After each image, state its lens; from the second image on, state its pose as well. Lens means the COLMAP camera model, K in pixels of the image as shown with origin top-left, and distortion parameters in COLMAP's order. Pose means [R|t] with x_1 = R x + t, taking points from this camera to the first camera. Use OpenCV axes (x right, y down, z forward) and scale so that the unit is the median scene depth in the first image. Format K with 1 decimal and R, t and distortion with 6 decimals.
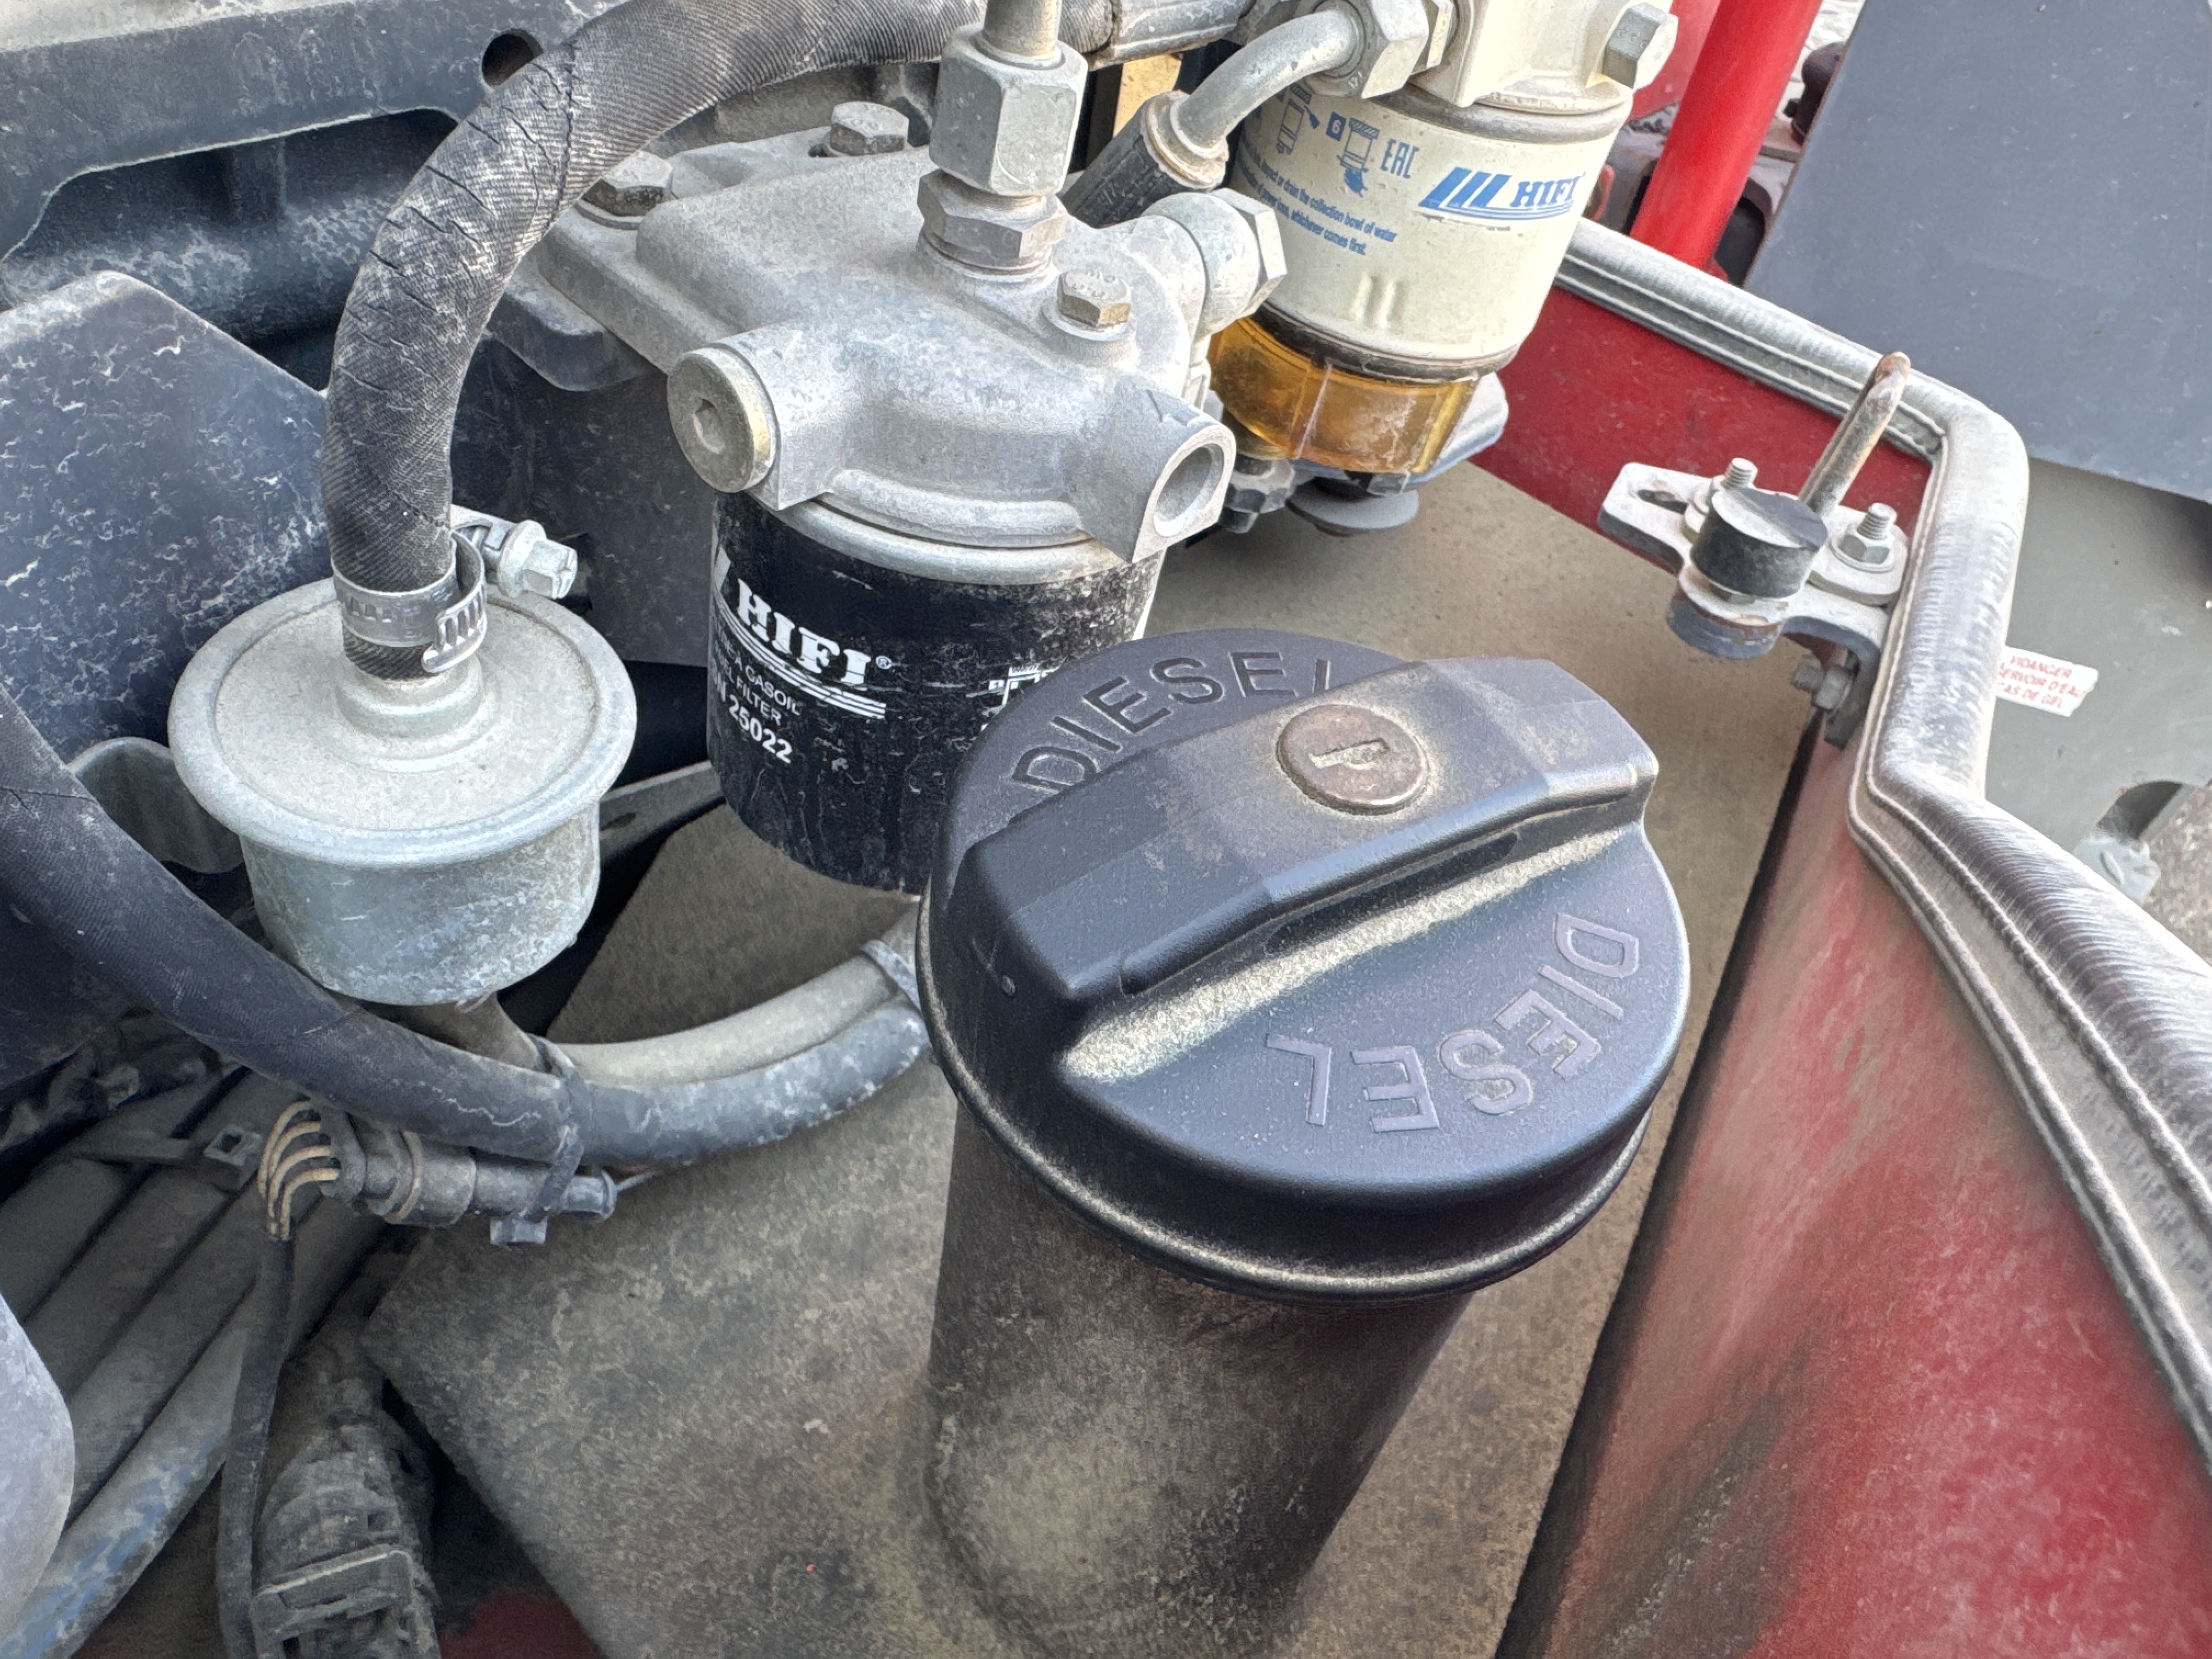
lens RADIAL K [[1569.0, 0, 1123.6], [0, 1569.0, 816.3], [0, 0, 1]] dist [-0.007971, 0.001074]
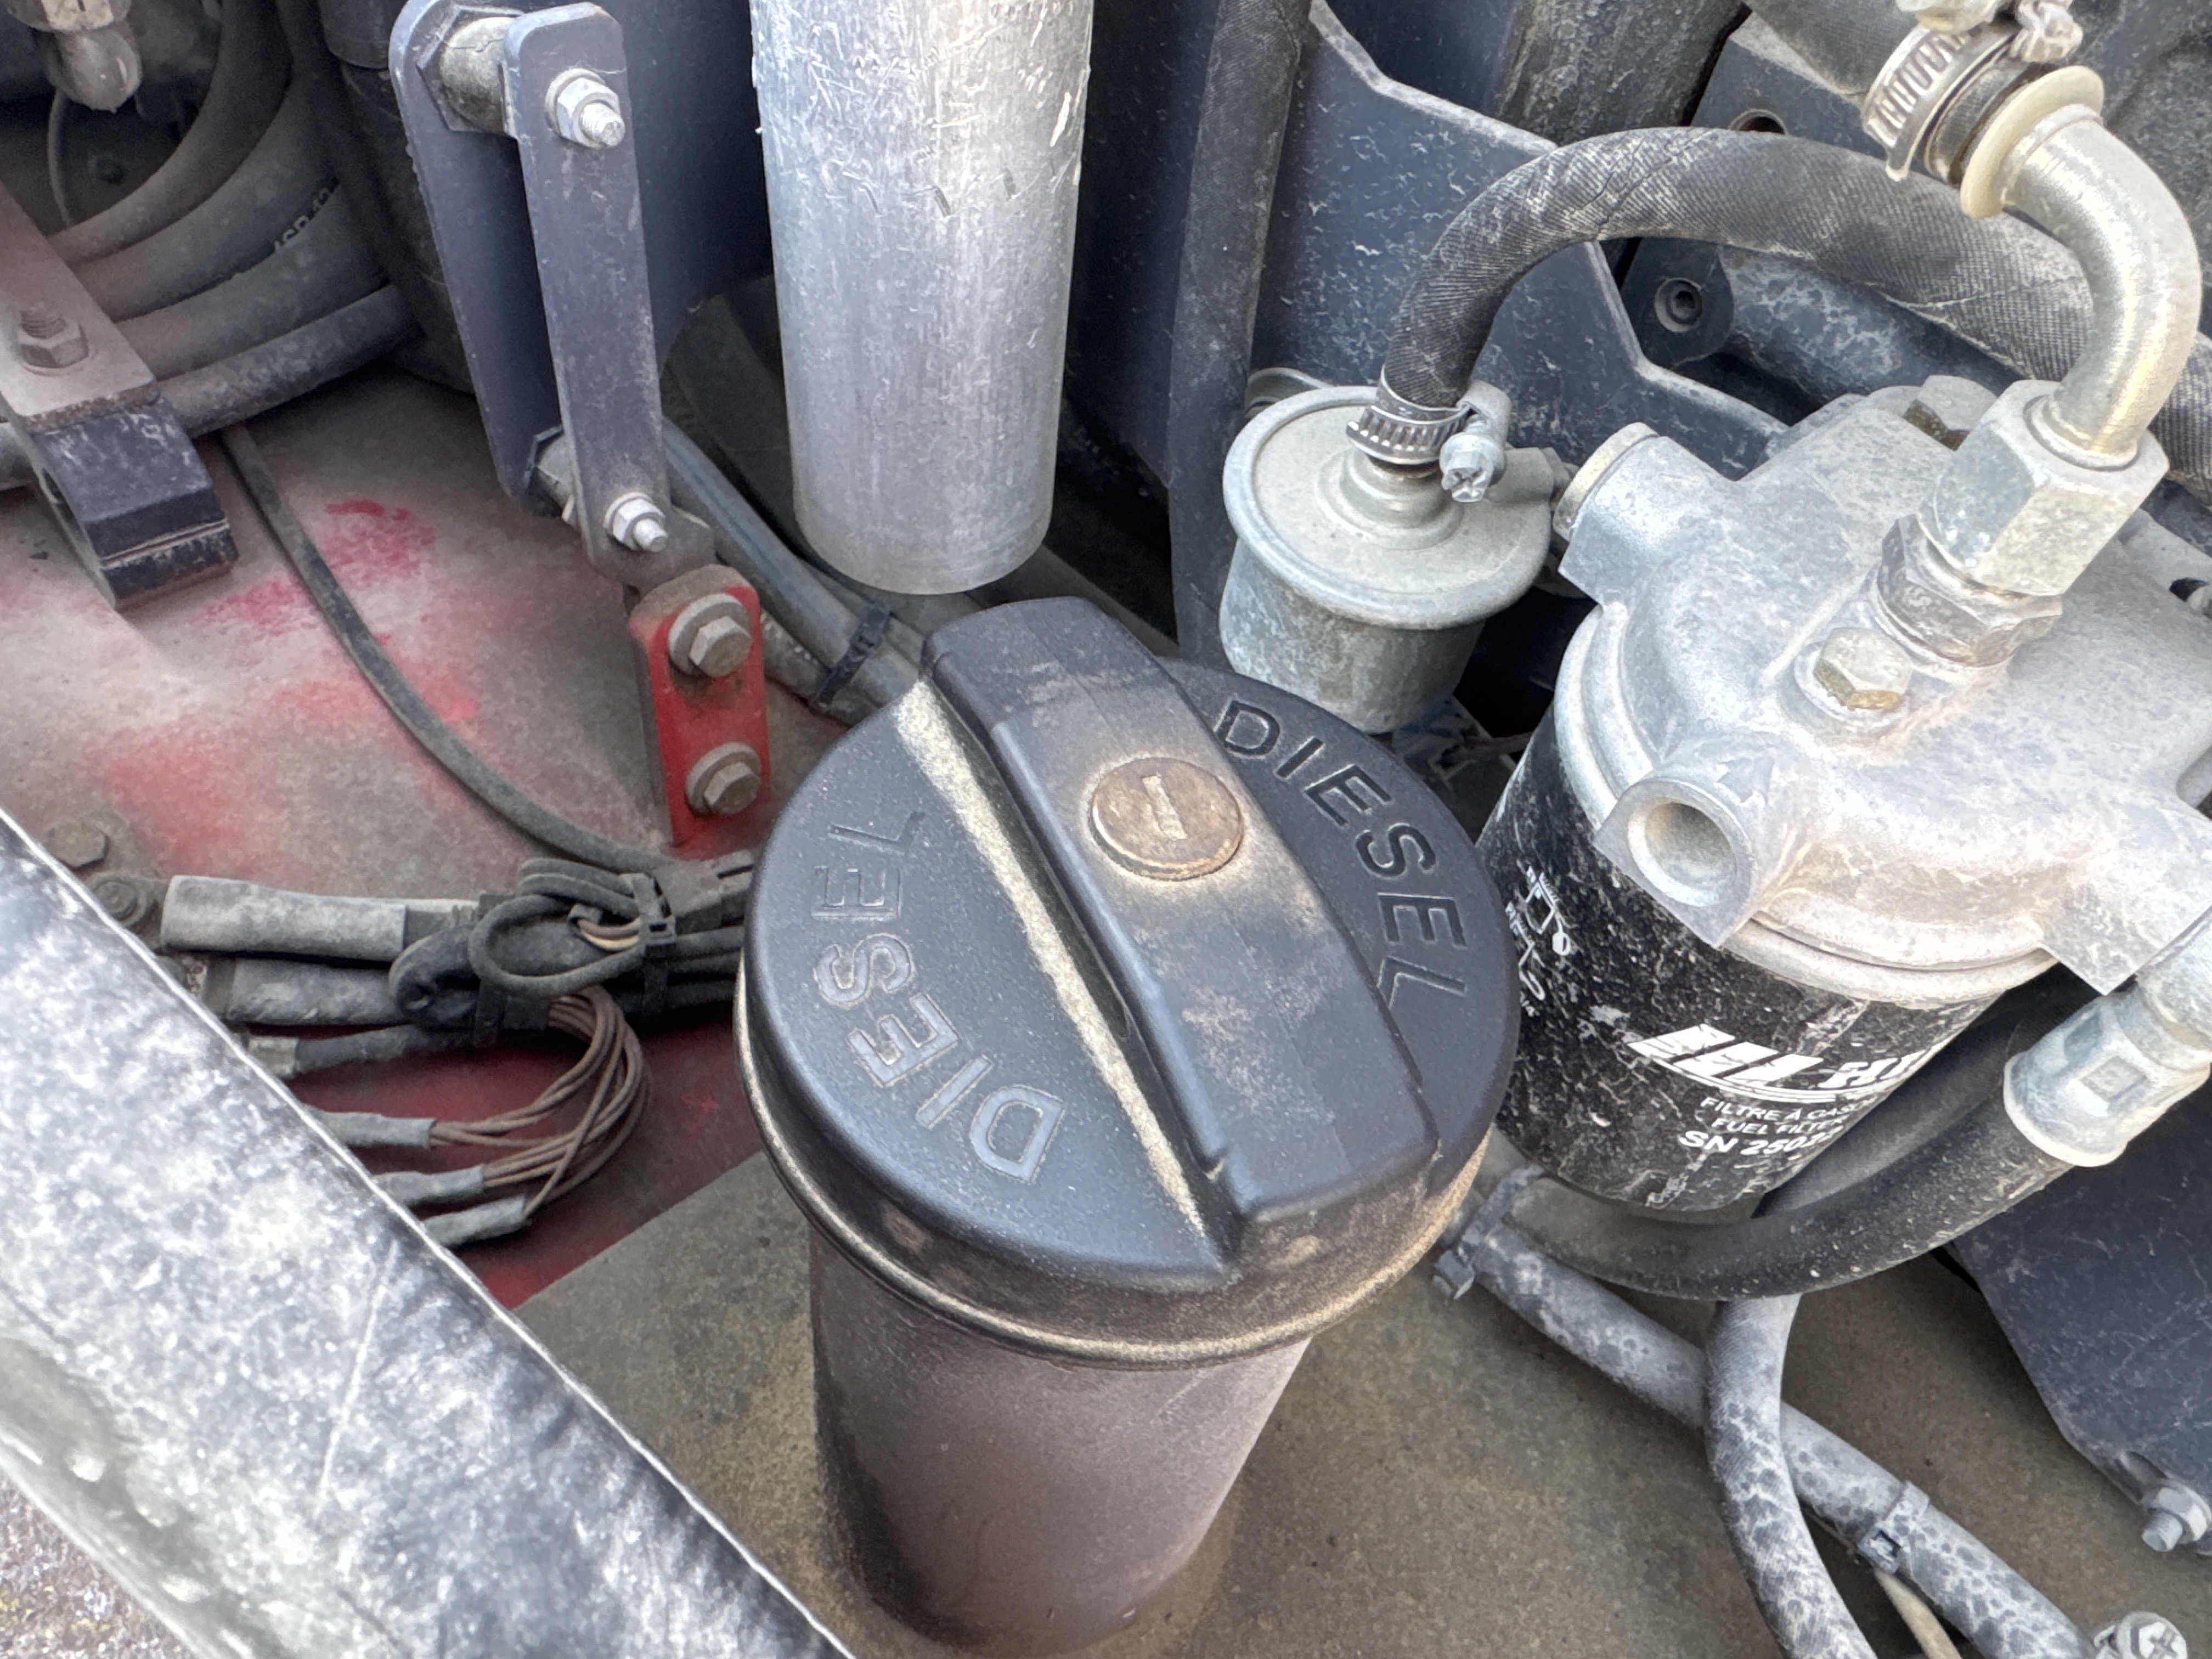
lens RADIAL K [[1569.0, 0, 1106.7], [0, 1569.0, 832.5], [0, 0, 1]] dist [-0.007971, 0.001074]
pose [[-0.084632, 0.660022, -0.746464, 0.844828], [-0.795270, 0.406606, 0.449686, -0.423270], [0.600319, 0.631698, 0.490483, 0.484834]]
